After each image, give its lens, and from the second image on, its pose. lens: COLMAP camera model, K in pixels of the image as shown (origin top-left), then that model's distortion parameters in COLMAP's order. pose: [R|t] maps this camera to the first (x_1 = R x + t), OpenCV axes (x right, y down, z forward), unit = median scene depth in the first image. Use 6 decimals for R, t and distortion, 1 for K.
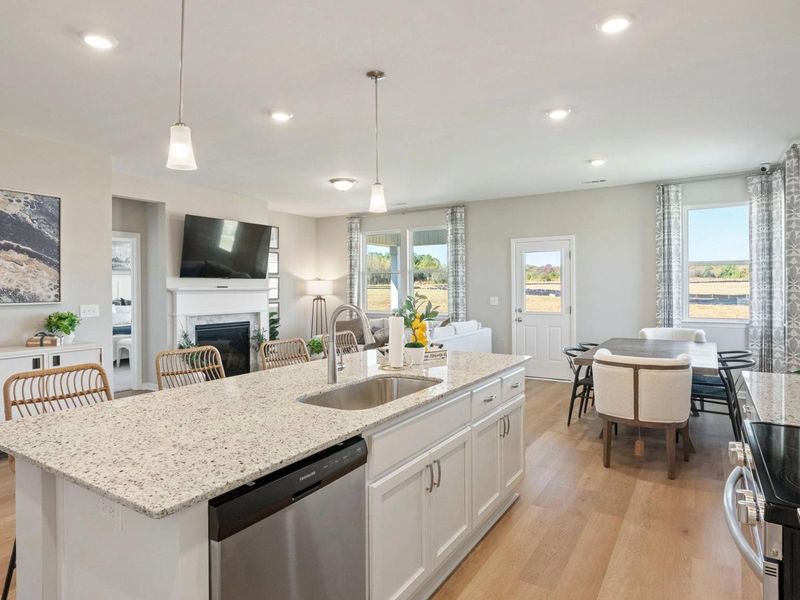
lens RADIAL K [[485.4, 0, 398.9], [0, 485.4, 284.1], [0, 0, 1]] dist [-0.003544, -0.000476]
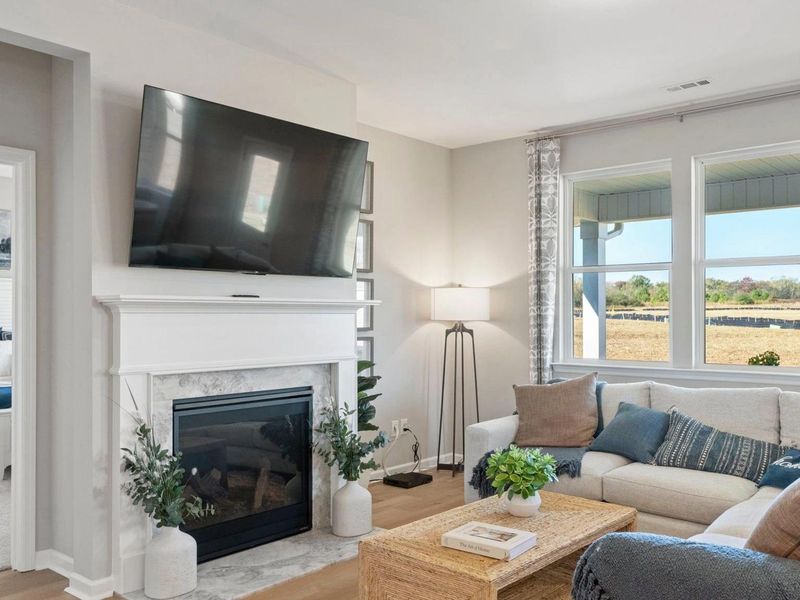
lens RADIAL K [[728.5, 0, 400.2], [0, 728.5, 302.5], [0, 0, 1]] dist [0.007181, 0.000000]
pose [[0.989698, 0.004721, -0.143095, -0.142032], [-0.005738, 0.999961, -0.006697, 0.011996], [0.143058, 0.007449, 0.989686, 0.396399]]
